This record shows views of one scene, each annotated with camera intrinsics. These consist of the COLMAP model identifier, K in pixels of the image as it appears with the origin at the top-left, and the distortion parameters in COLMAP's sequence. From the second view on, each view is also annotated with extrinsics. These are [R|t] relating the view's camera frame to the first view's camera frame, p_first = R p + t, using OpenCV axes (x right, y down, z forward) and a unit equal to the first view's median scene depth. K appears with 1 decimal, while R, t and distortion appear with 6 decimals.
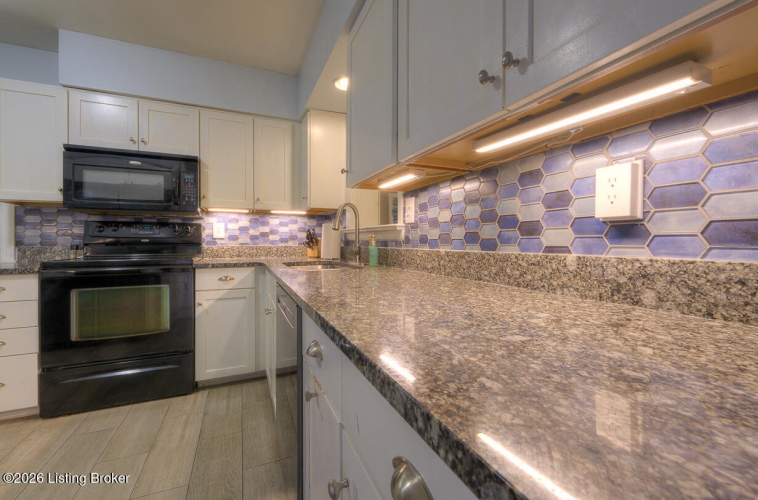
lens RADIAL K [[312.3, 0, 378.9], [0, 312.3, 246.0], [0, 0, 1]] dist [-0.002610, -0.000155]
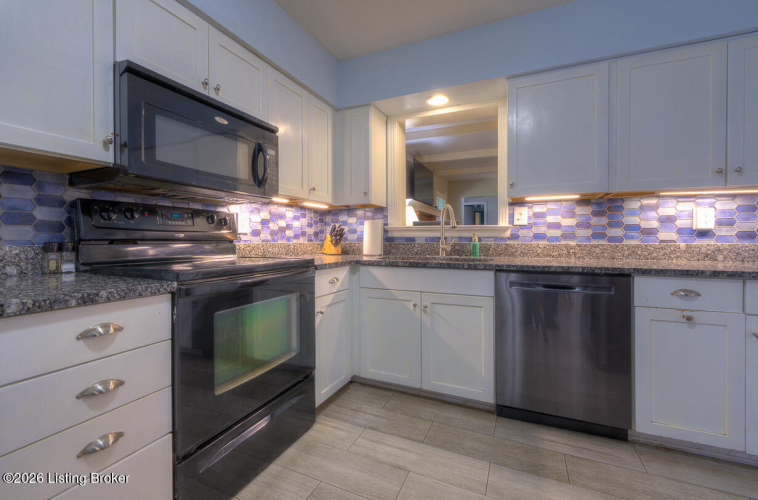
lens RADIAL K [[312.3, 0, 376.8], [0, 312.3, 244.7], [0, 0, 1]] dist [-0.002610, -0.000155]
pose [[0.755155, -0.011378, 0.655447, -1.547335], [0.008360, 0.999935, 0.007726, -0.000051], [-0.655493, -0.000354, 0.755201, 0.424648]]
